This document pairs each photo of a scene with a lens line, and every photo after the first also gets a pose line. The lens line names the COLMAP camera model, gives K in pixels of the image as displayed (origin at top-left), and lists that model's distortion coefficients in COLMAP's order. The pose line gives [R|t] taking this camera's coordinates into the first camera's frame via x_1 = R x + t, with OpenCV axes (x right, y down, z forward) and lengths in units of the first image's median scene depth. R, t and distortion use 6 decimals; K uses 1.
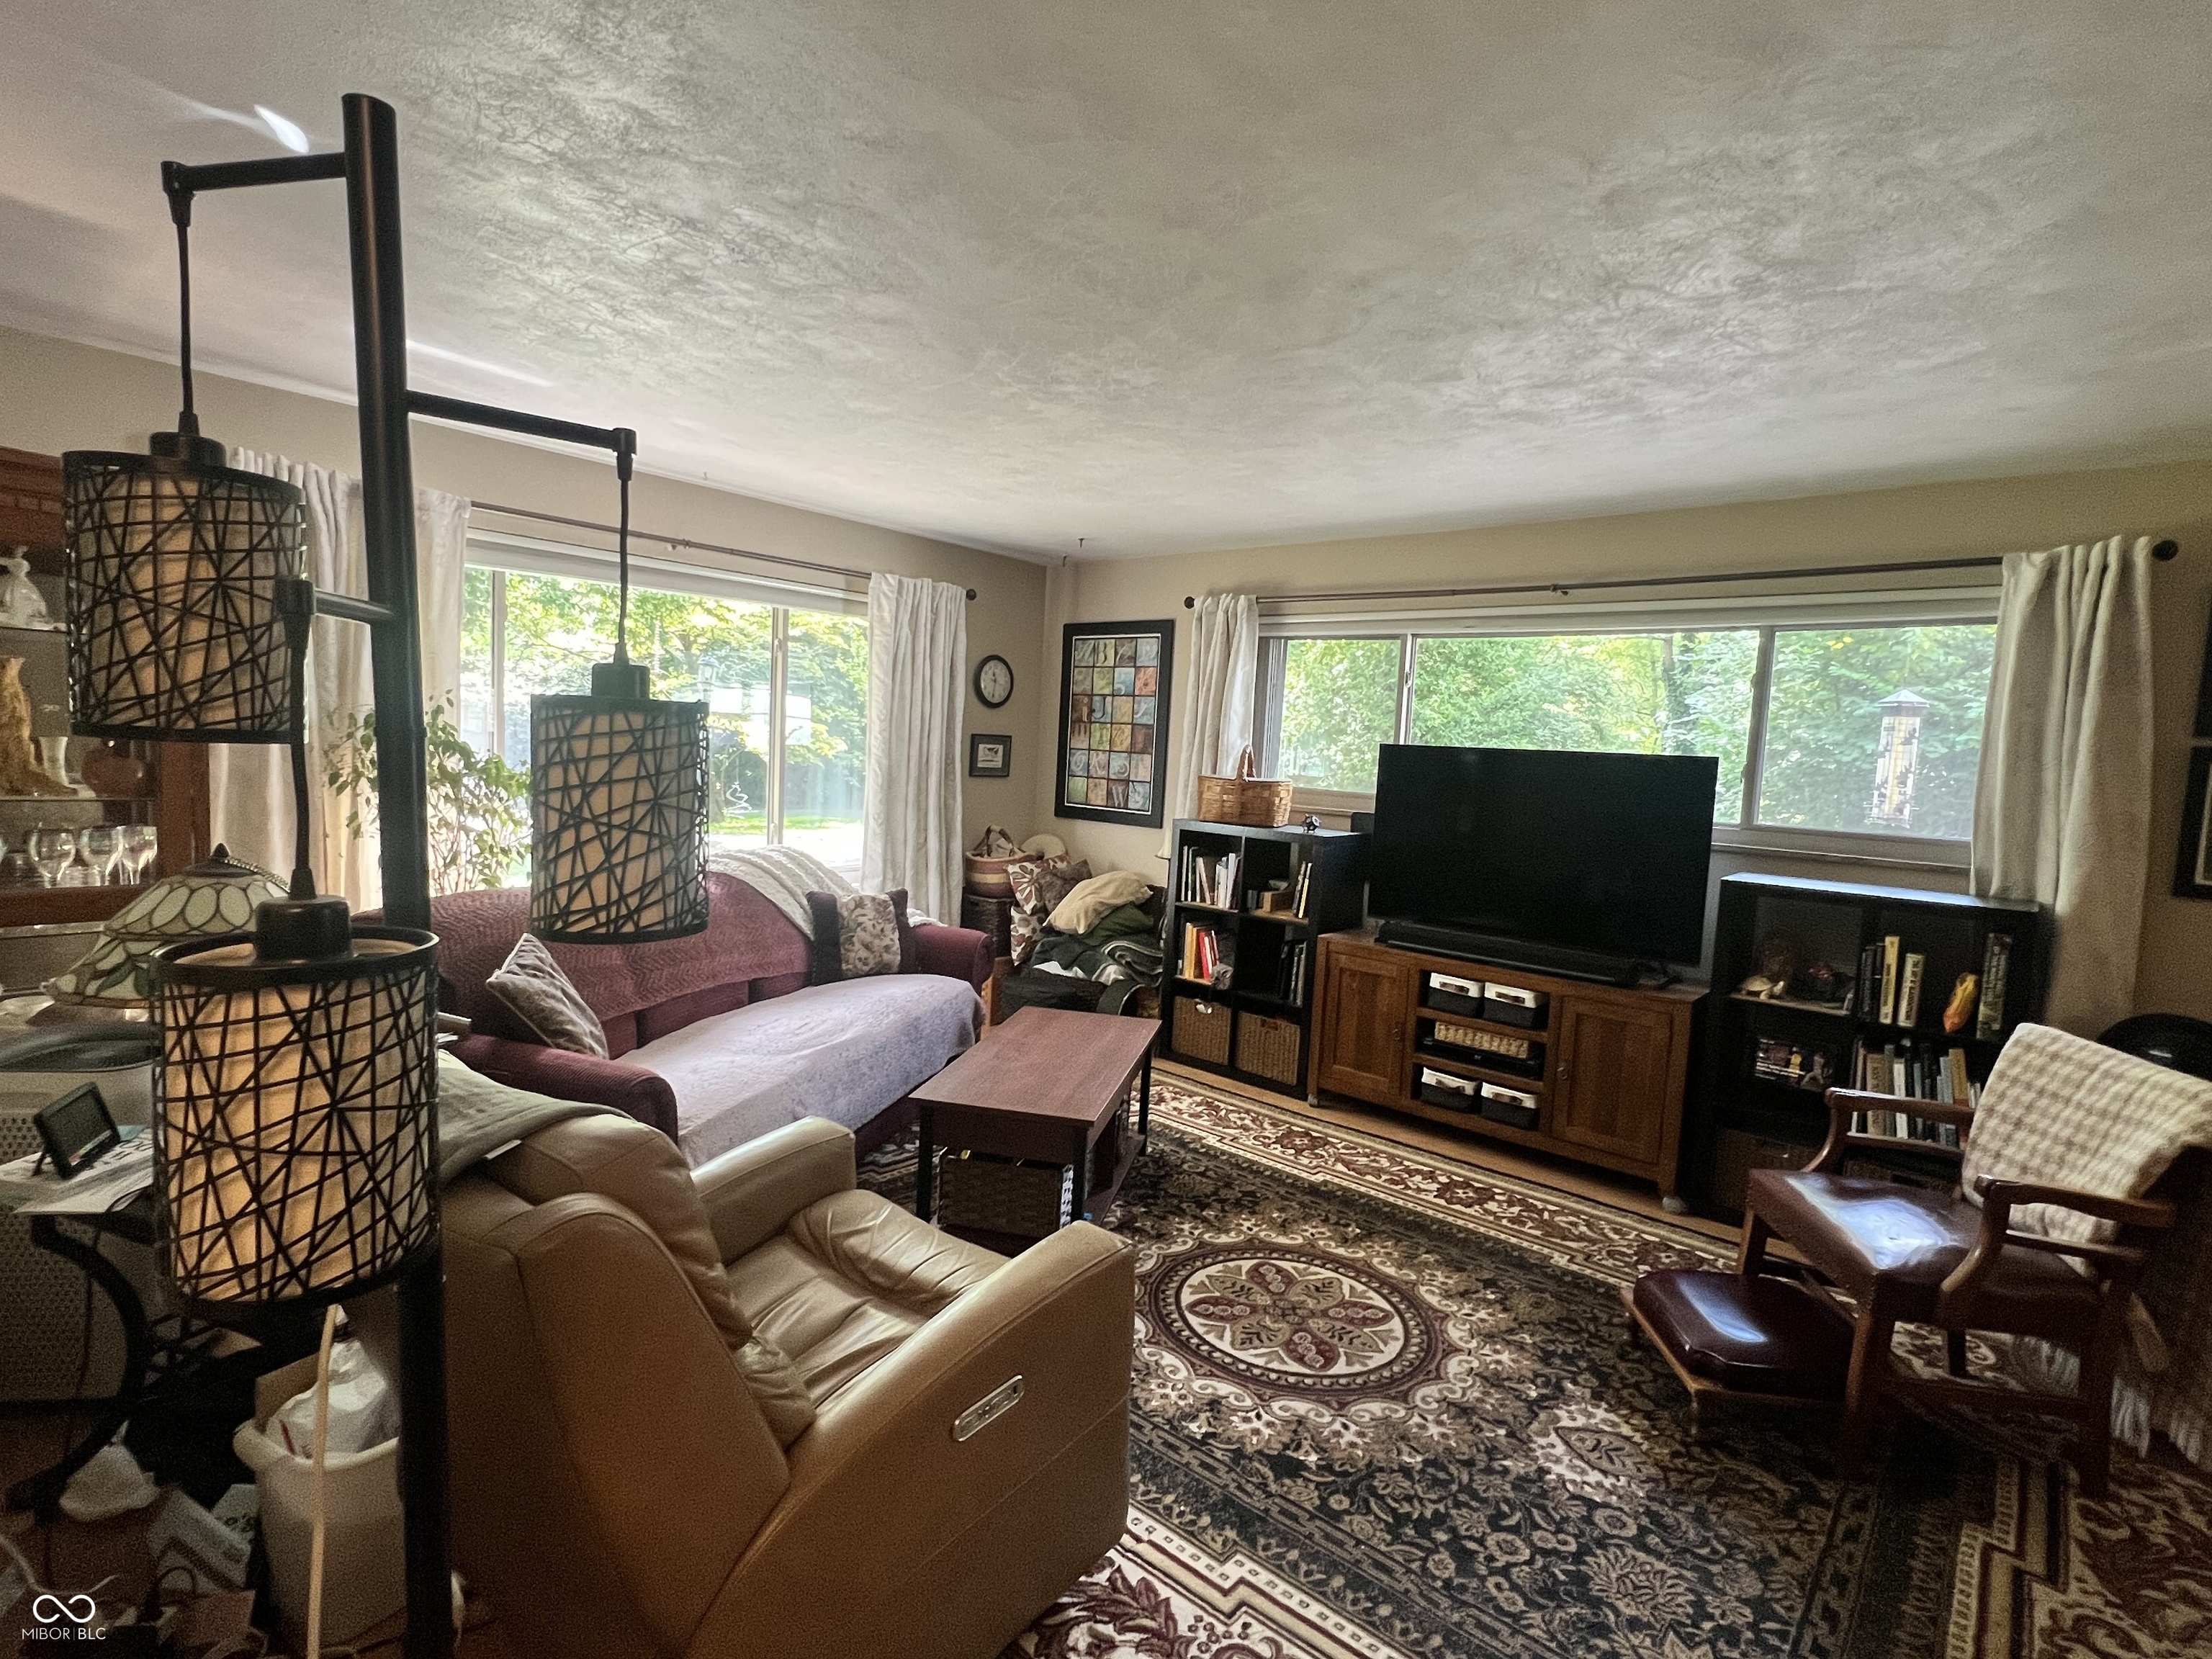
lens RADIAL K [[1082.9, 0, 1101.6], [0, 1082.9, 835.2], [0, 0, 1]] dist [-0.002190, 0.000836]
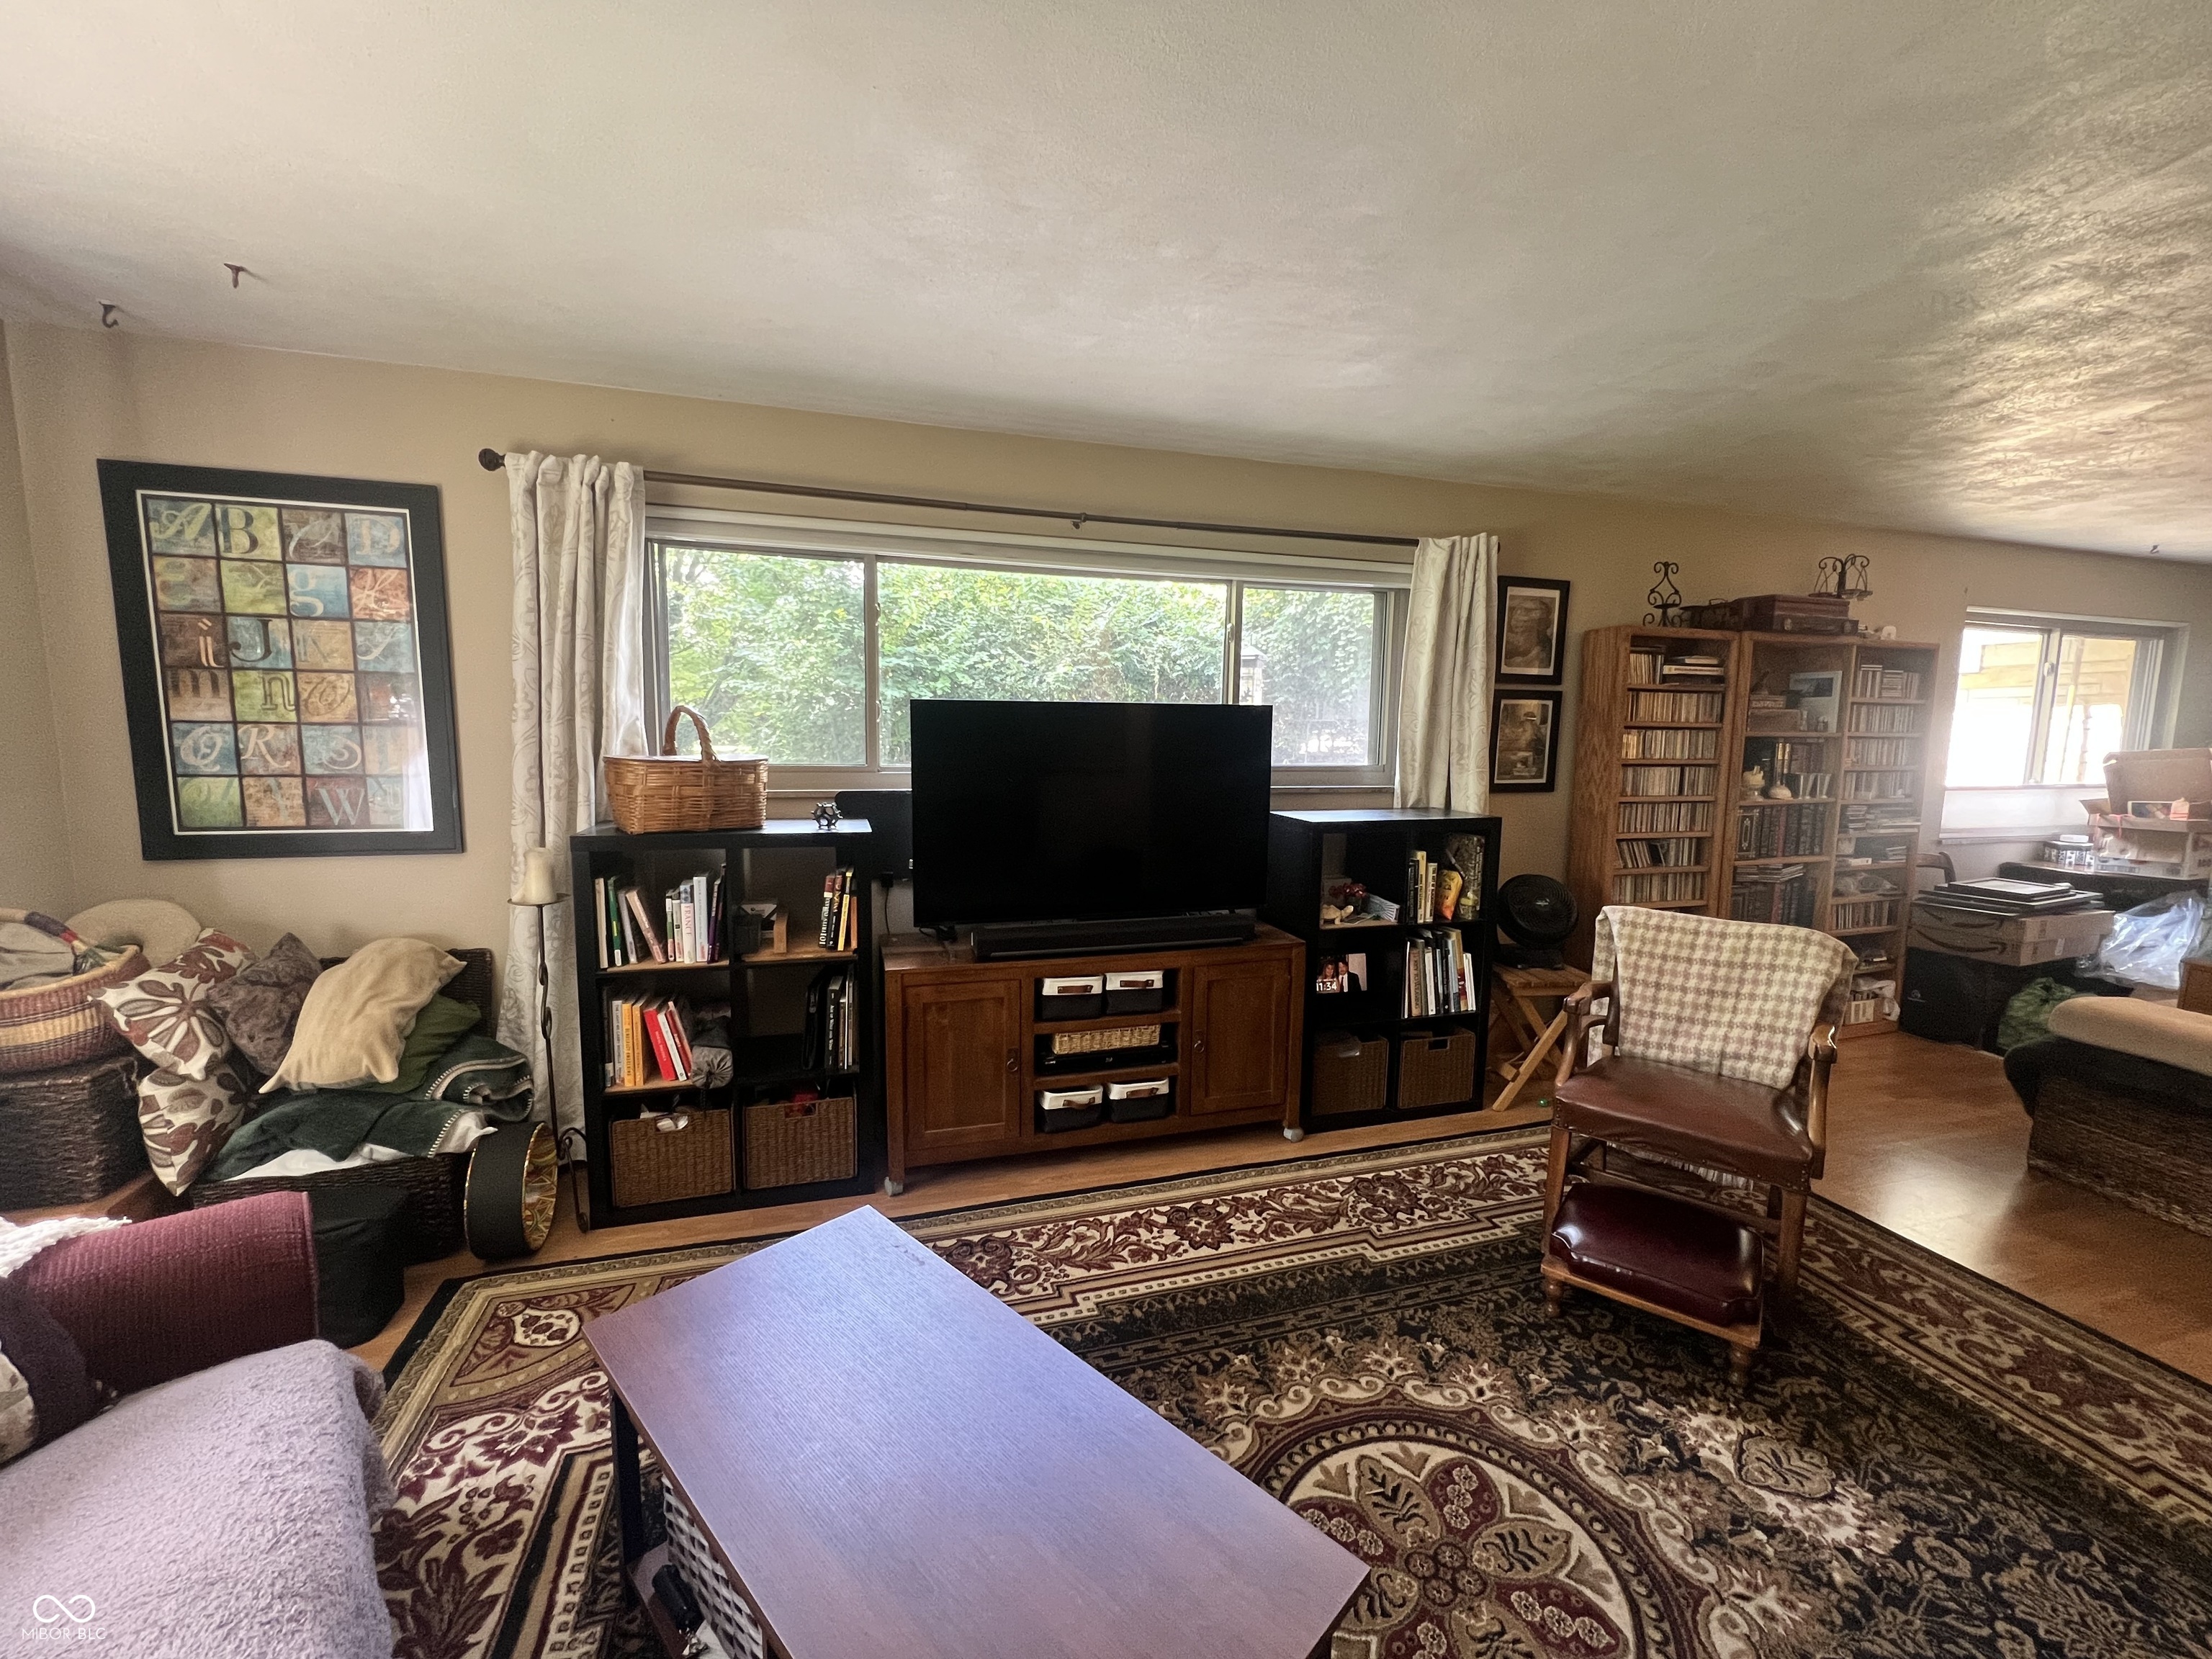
lens RADIAL K [[890.5, 0, 1106.0], [0, 890.5, 829.5], [0, 0, 1]] dist [-0.000376, 0.000087]
pose [[0.526942, -0.144339, 0.837555, -0.282768], [0.086063, 0.989470, 0.116373, -0.076568], [-0.845532, 0.010760, 0.533816, 0.772123]]
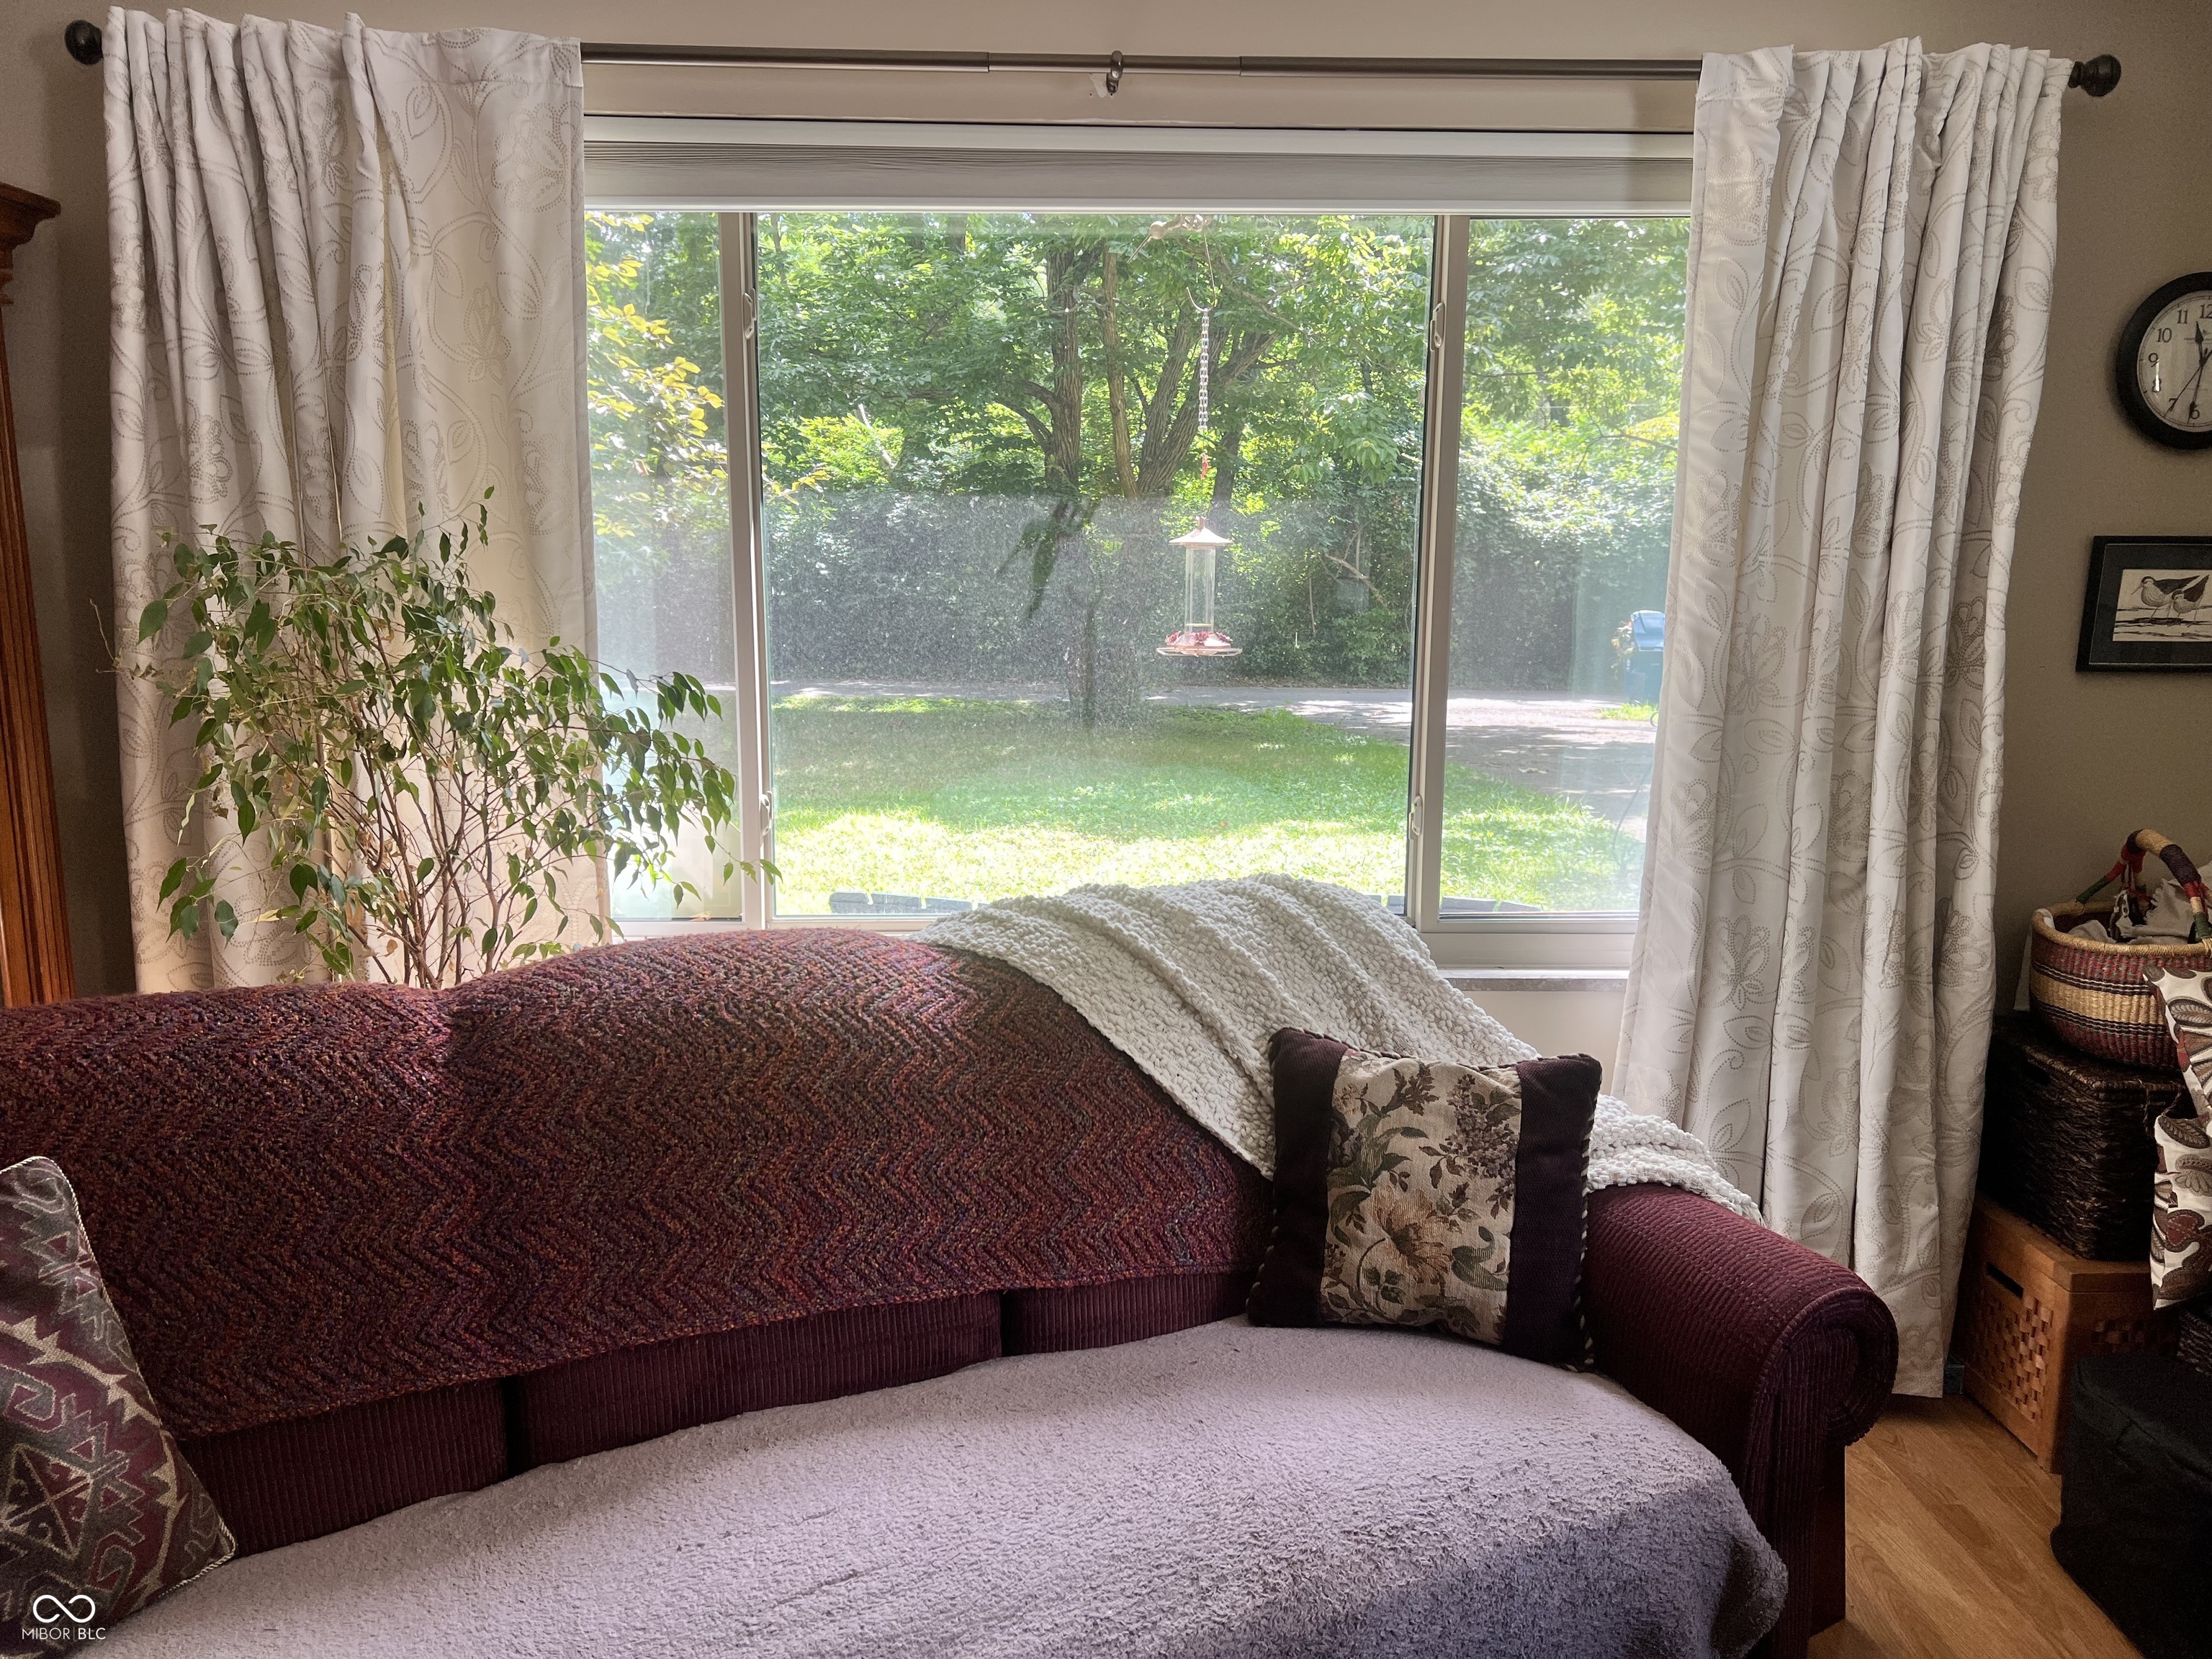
lens RADIAL K [[1650.5, 0, 1099.2], [0, 1650.5, 830.9], [0, 0, 1]] dist [0.064078, -0.070232]
pose [[0.681061, 0.079815, -0.727863, 0.081309], [-0.035698, 0.996479, 0.075868, -0.061590], [0.731356, -0.025688, 0.681512, 0.798698]]
